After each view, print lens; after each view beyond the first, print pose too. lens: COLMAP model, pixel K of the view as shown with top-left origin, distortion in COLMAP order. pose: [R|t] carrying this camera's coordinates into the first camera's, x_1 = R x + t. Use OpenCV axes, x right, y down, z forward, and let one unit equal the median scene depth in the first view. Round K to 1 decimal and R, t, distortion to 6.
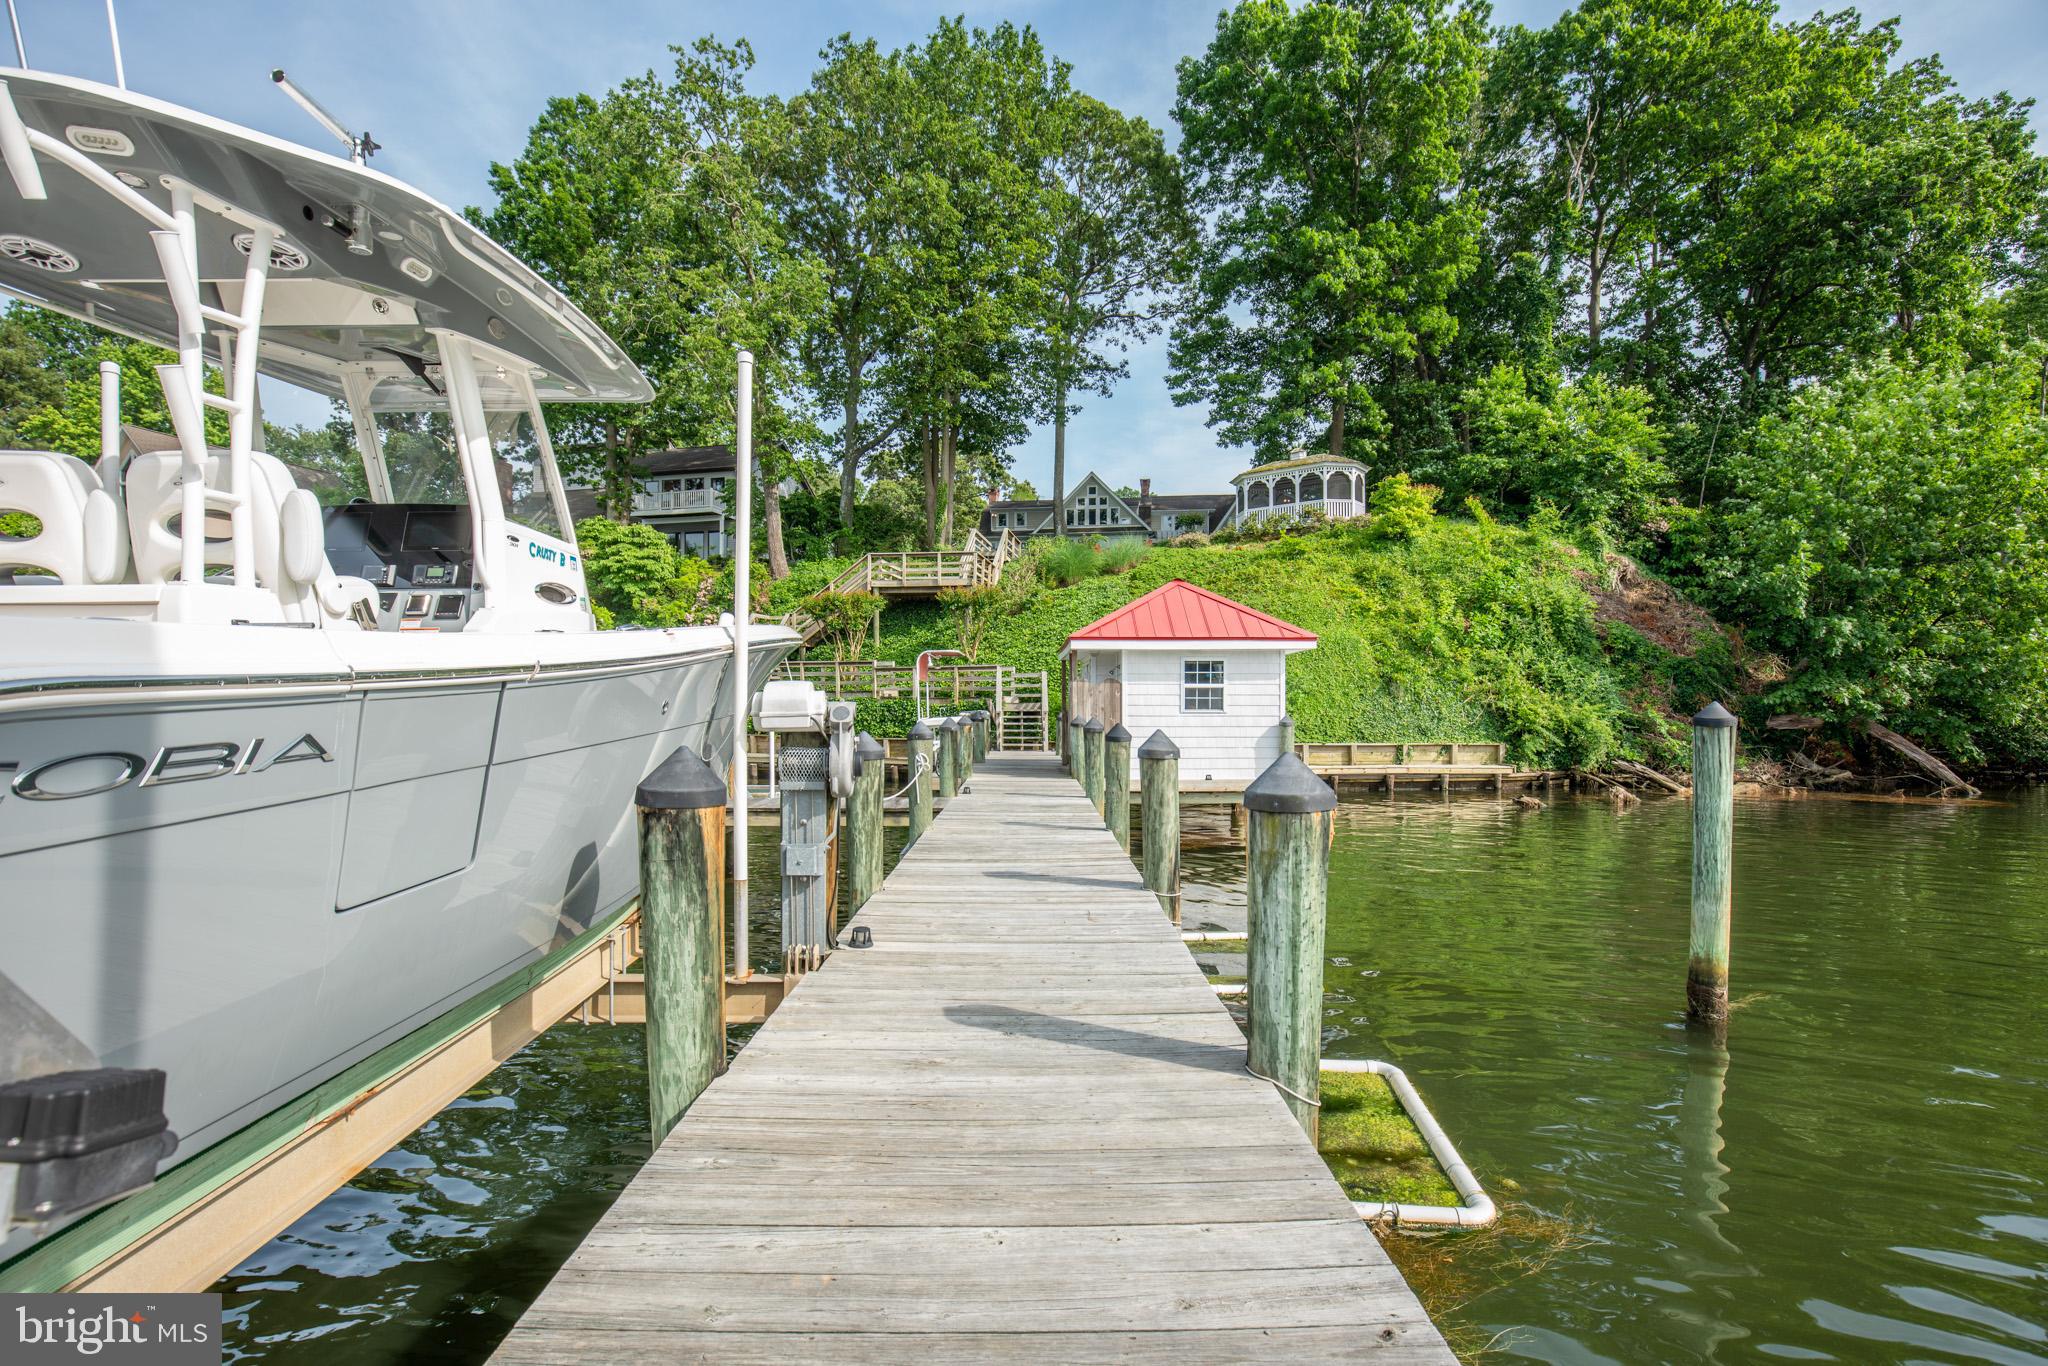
lens RADIAL K [[938.5, 0, 1035.1], [0, 938.5, 715.5], [0, 0, 1]] dist [-0.032535, 0.000004]
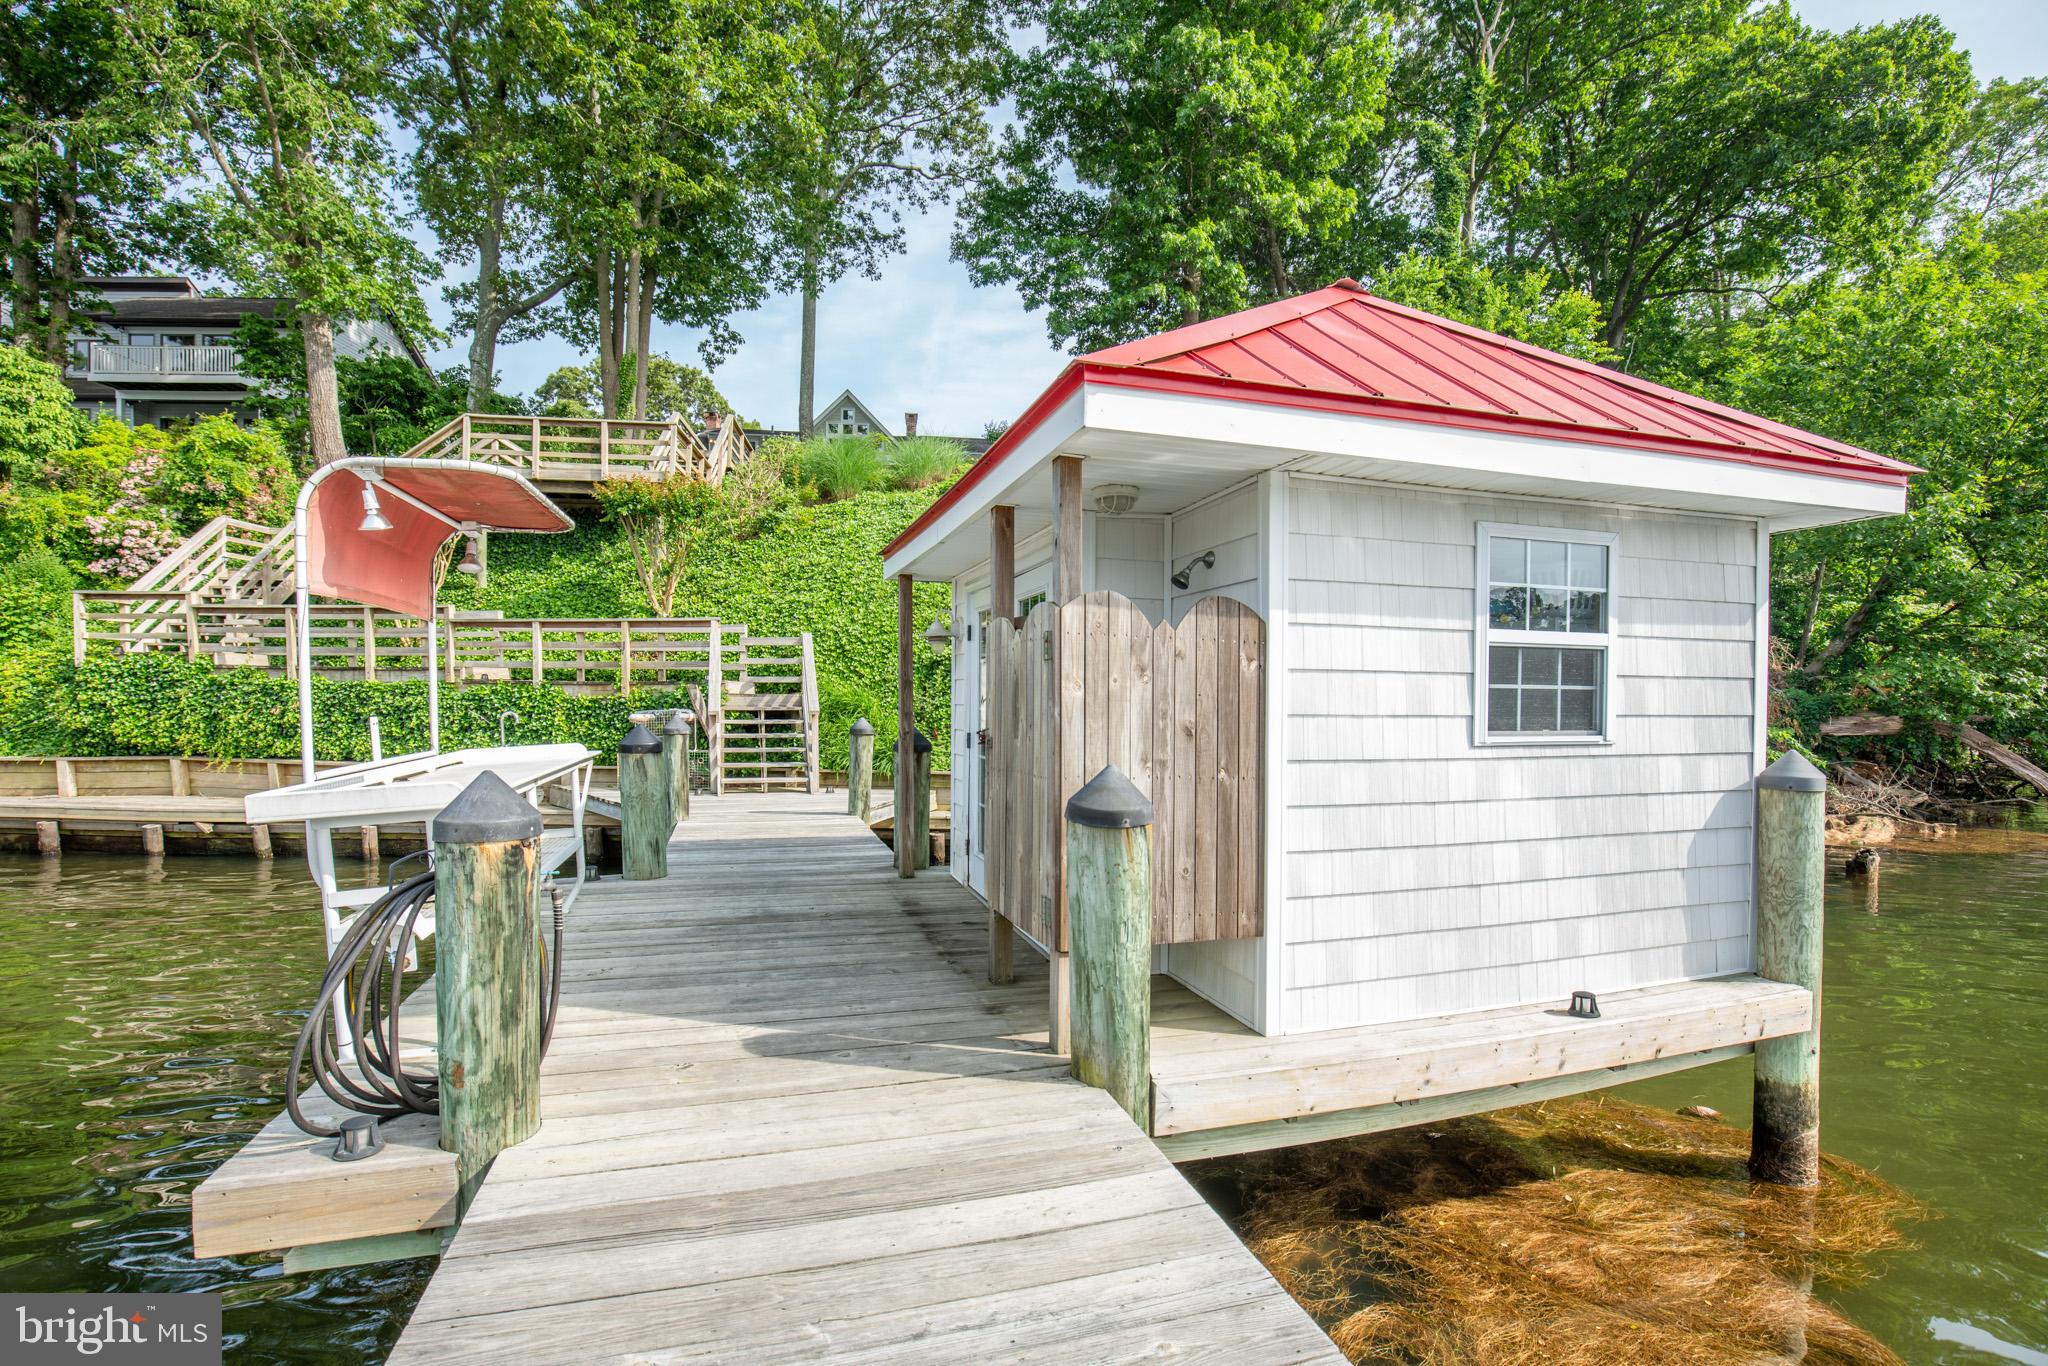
lens RADIAL K [[938.5, 0, 1035.1], [0, 938.5, 715.5], [0, 0, 1]] dist [-0.032535, 0.000004]
pose [[0.959485, -0.001117, 0.281757, -0.013089], [-0.002192, 0.999932, 0.011429, -0.006825], [-0.281751, -0.011584, 0.959418, 0.407099]]
